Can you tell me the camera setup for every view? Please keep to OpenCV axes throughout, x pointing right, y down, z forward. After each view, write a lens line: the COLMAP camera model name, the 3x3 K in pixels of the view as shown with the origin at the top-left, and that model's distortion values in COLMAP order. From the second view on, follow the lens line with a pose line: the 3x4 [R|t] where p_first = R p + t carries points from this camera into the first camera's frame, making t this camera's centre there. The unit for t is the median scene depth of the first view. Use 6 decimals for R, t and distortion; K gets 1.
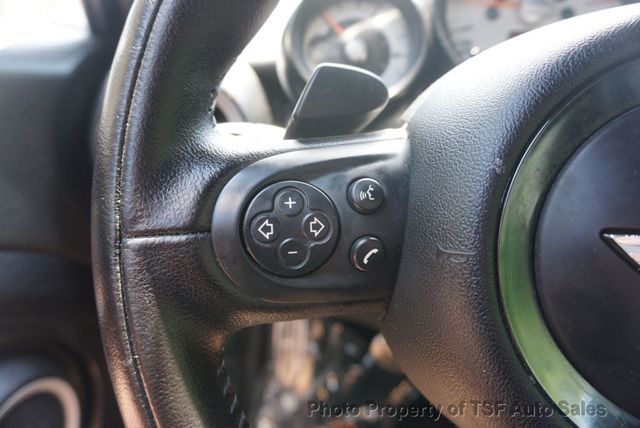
lens RADIAL K [[427.1, 0, 319.8], [0, 427.1, 215.0], [0, 0, 1]] dist [-0.019354, 0.001136]
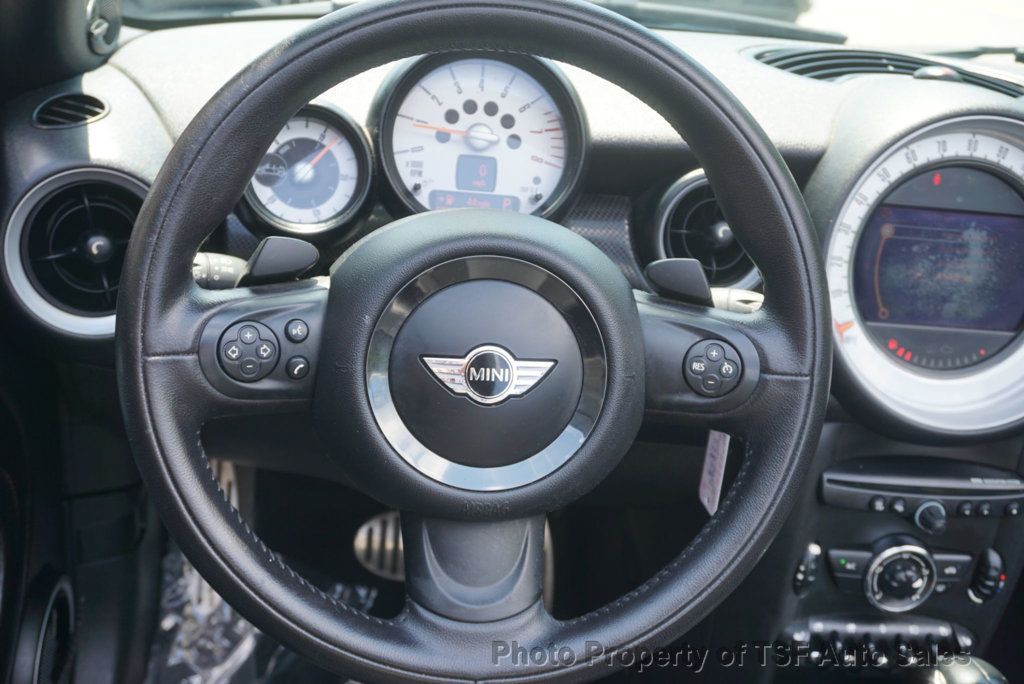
lens RADIAL K [[1179.9, 0, 507.5], [0, 1179.9, 340.3], [0, 0, 1]] dist [0.004199, 0.000000]
pose [[0.978103, 0.010268, 0.207867, -0.039281], [-0.021903, 0.998314, 0.053752, -0.273963], [-0.206965, -0.057128, 0.976679, -3.585531]]
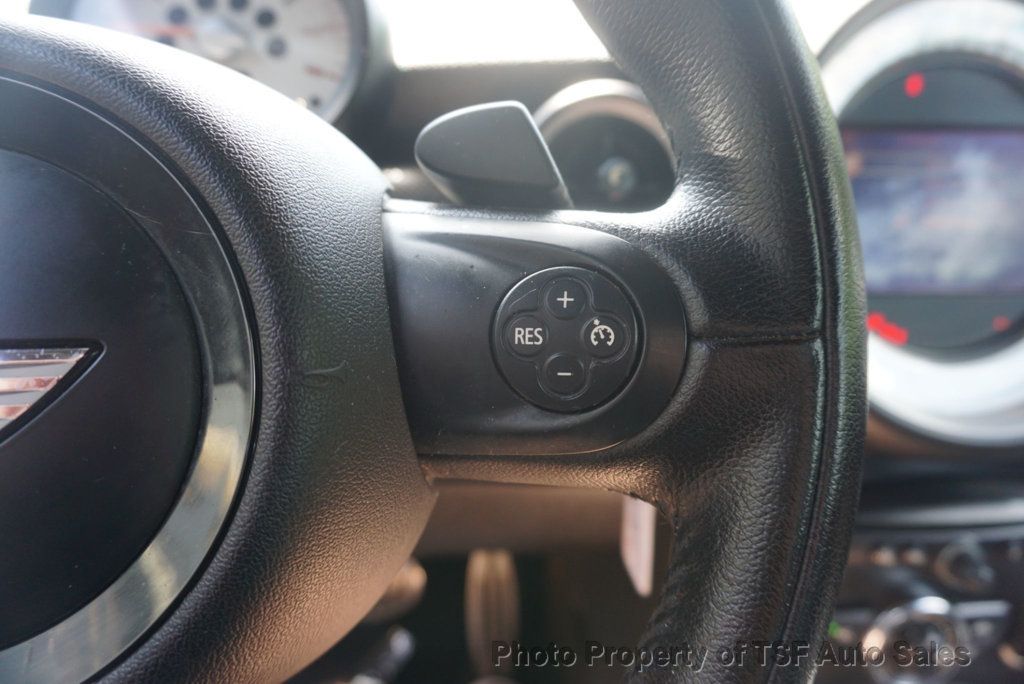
lens RADIAL K [[683.3, 0, 513.9], [0, 683.3, 334.9], [0, 0, 1]] dist [-0.019354, 0.001136]
pose [[0.984856, -0.054458, 0.164600, 1.482791], [0.060625, 0.997626, -0.032677, 0.089290], [-0.162429, 0.042161, 0.985819, -0.206189]]
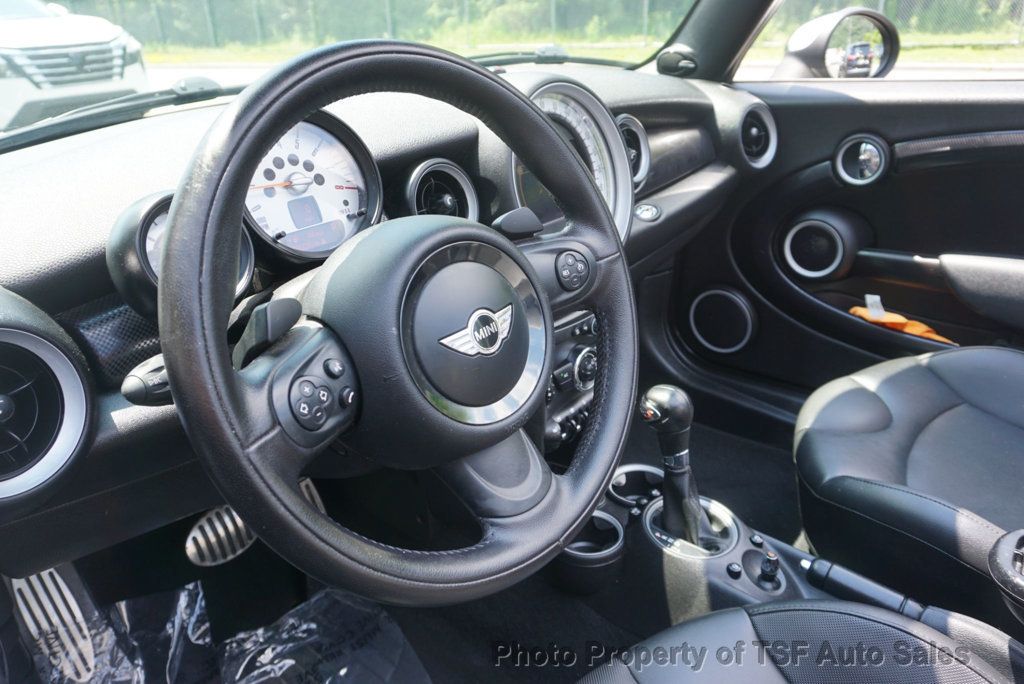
lens RADIAL K [[719.0, 0, 506.8], [0, 719.0, 348.3], [0, 0, 1]] dist [-0.076863, -0.002032]
pose [[0.583383, -0.387650, 0.713717, -1.646507], [0.330082, 0.916066, 0.227750, -0.591425], [-0.742099, 0.102719, 0.662373, -1.611808]]
